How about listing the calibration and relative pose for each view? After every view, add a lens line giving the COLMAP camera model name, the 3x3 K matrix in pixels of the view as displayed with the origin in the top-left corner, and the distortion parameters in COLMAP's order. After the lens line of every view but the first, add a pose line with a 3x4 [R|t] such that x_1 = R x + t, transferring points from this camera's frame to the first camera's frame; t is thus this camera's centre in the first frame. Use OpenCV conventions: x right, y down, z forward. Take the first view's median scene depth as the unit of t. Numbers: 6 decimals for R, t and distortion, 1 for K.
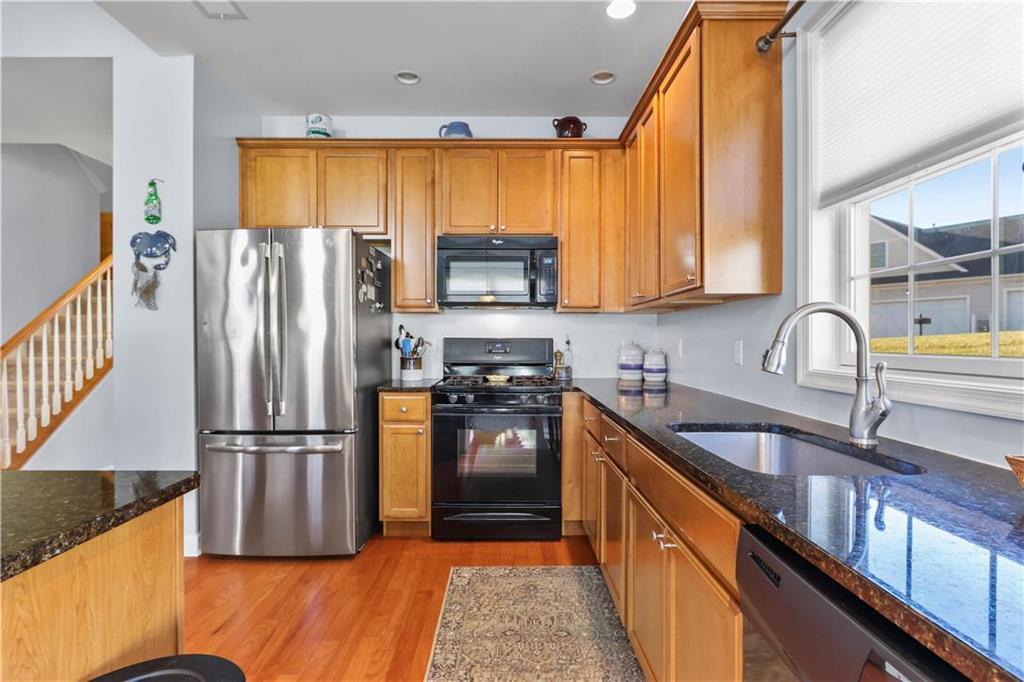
lens RADIAL K [[514.9, 0, 511.3], [0, 514.9, 344.2], [0, 0, 1]] dist [-0.004010, -0.001373]
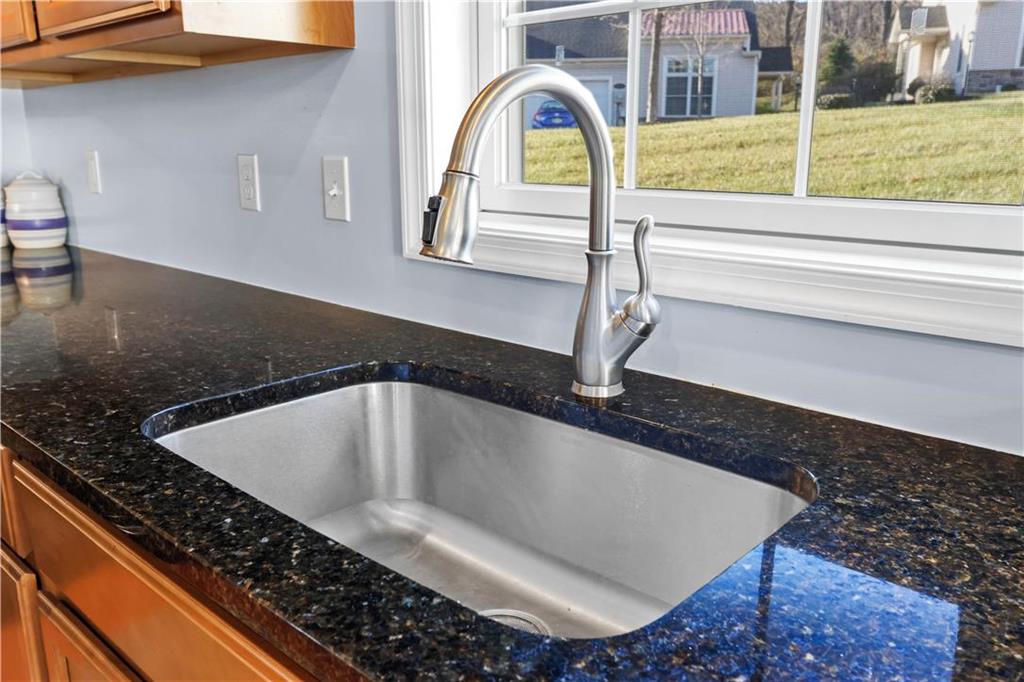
lens RADIAL K [[822.7, 0, 506.5], [0, 822.7, 348.1], [0, 0, 1]] dist [-0.005357, 0.001650]
pose [[0.689646, -0.173797, 0.702982, 0.052465], [0.004349, 0.971749, 0.235978, -0.009907], [-0.724134, -0.159684, 0.670918, 0.260944]]
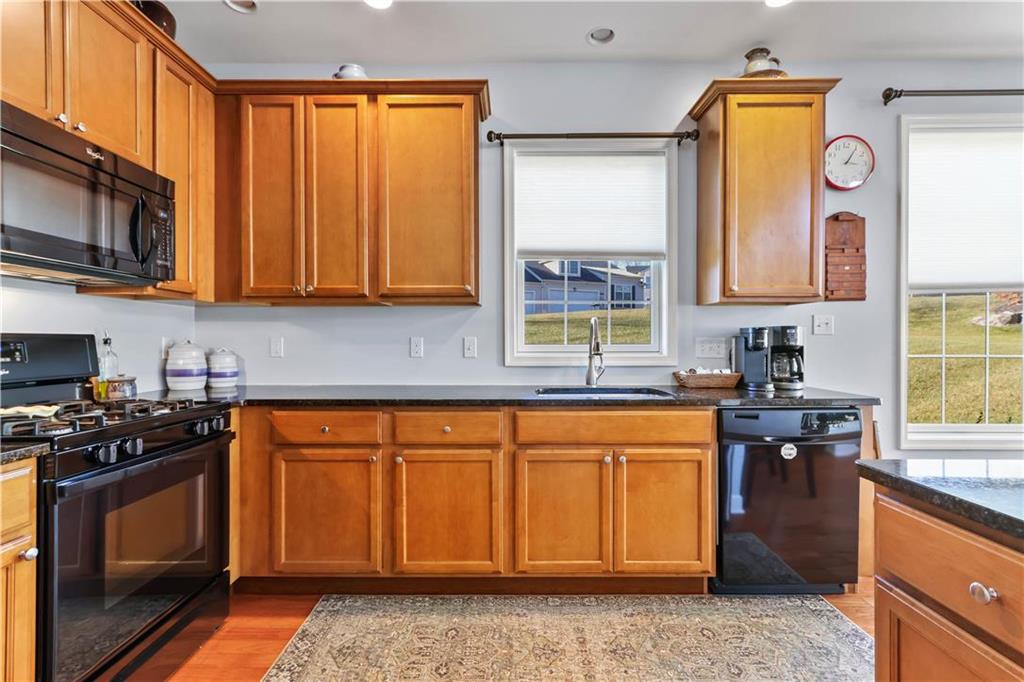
lens RADIAL K [[474.5, 0, 510.8], [0, 474.5, 340.9], [0, 0, 1]] dist [-0.003730, 0.004202]
pose [[0.008164, -0.002873, 0.999963, -0.554334], [0.011058, 0.999935, 0.002783, -0.000532], [-0.999906, 0.011034, 0.008195, 0.597141]]
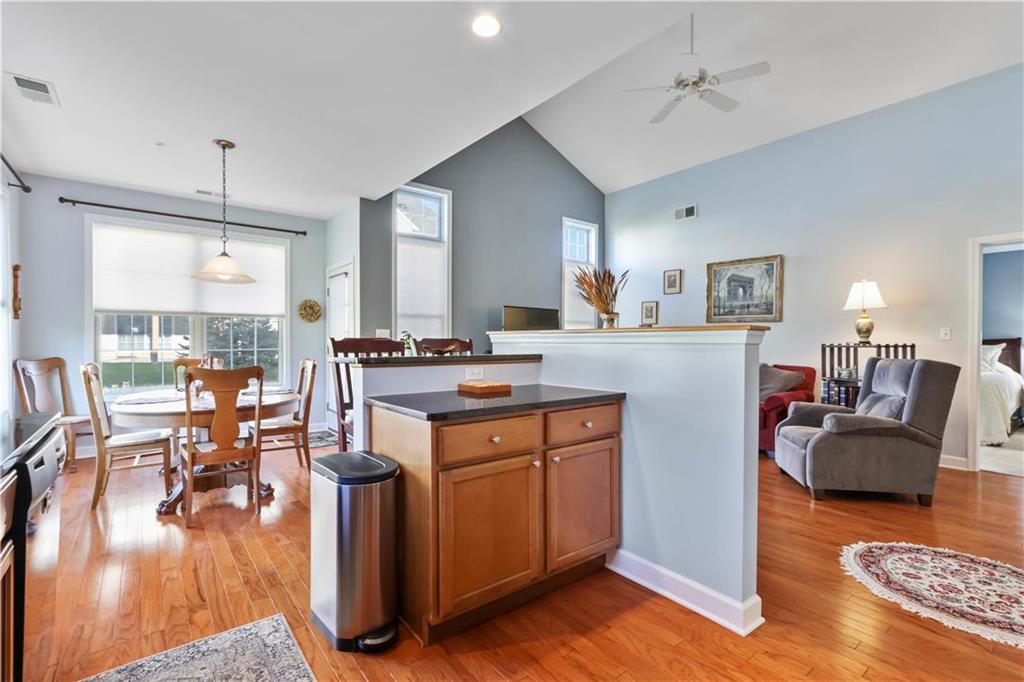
lens RADIAL K [[474.5, 0, 503.7], [0, 474.5, 345.0], [0, 0, 1]] dist [-0.003730, 0.004202]
pose [[-0.792733, 0.003102, -0.609561, 0.061973], [-0.007207, 0.999869, 0.014461, -0.001515], [0.609526, 0.015857, -0.792608, 0.857274]]
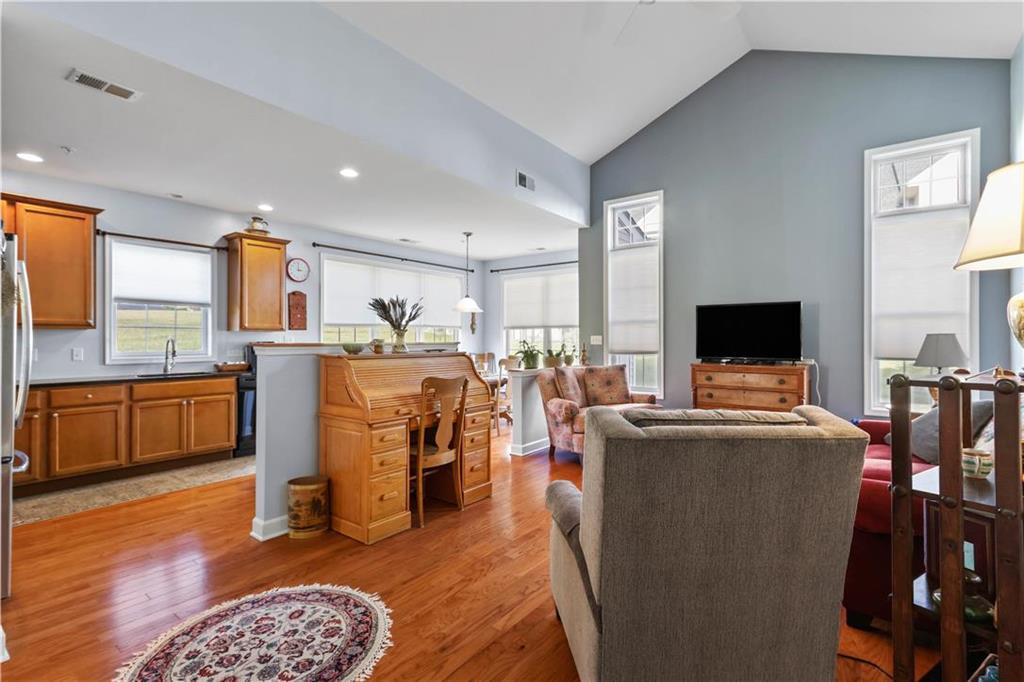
lens RADIAL K [[474.5, 0, 514.6], [0, 474.5, 338.0], [0, 0, 1]] dist [-0.003730, 0.004202]
pose [[-0.788893, 0.003436, 0.614521, -1.648768], [0.007879, 0.999959, 0.004524, -0.034338], [-0.614480, 0.008411, -0.788887, 1.013436]]
